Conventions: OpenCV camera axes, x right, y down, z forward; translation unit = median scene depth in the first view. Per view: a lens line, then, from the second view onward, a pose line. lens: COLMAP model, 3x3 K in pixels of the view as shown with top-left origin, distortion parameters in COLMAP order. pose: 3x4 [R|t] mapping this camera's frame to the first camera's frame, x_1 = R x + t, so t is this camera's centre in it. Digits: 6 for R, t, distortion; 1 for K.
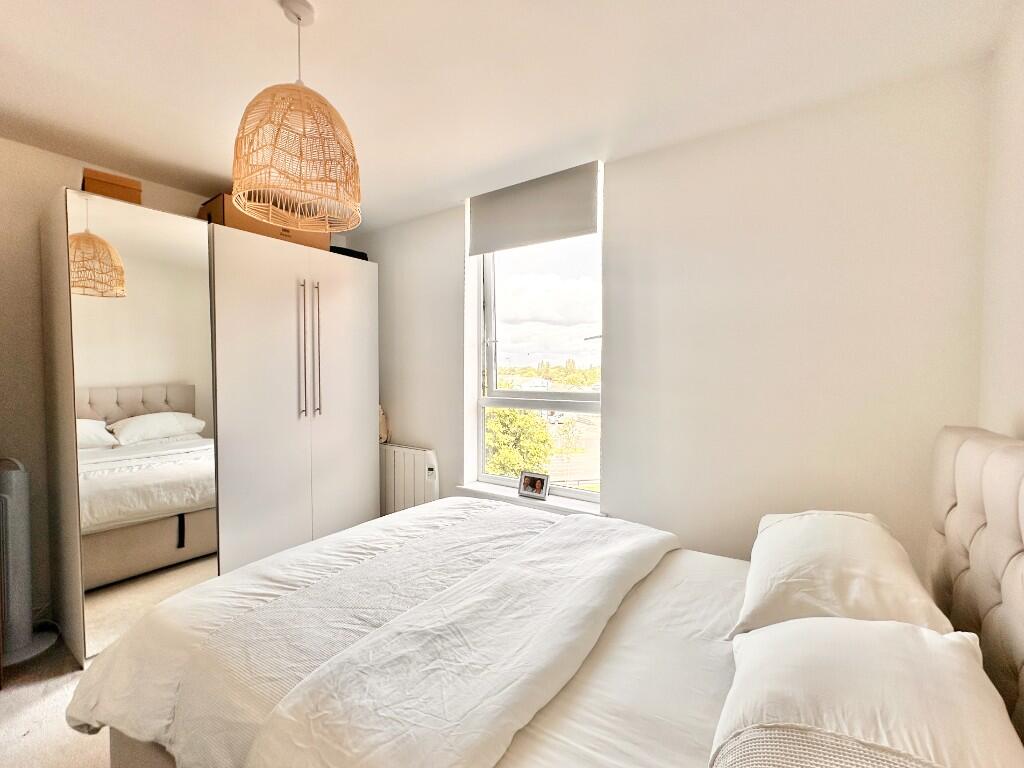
lens RADIAL K [[437.6, 0, 512.0], [0, 437.6, 384.0], [0, 0, 1]] dist [-0.001133, -0.000205]
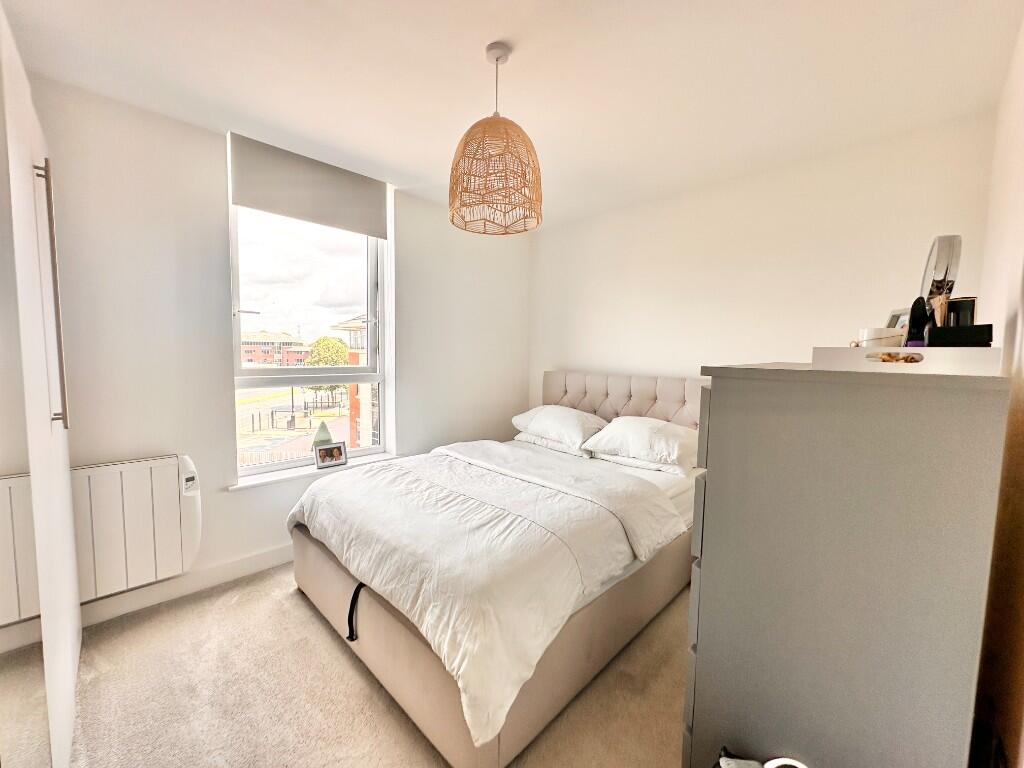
lens RADIAL K [[408.6, 0, 510.2], [0, 408.6, 382.6], [0, 0, 1]] dist [-0.002237, -0.000218]
pose [[0.187671, -0.067943, 0.979879, -1.125862], [0.019904, 0.997663, 0.065364, -0.001609], [-0.982030, 0.007237, 0.188584, 0.514626]]
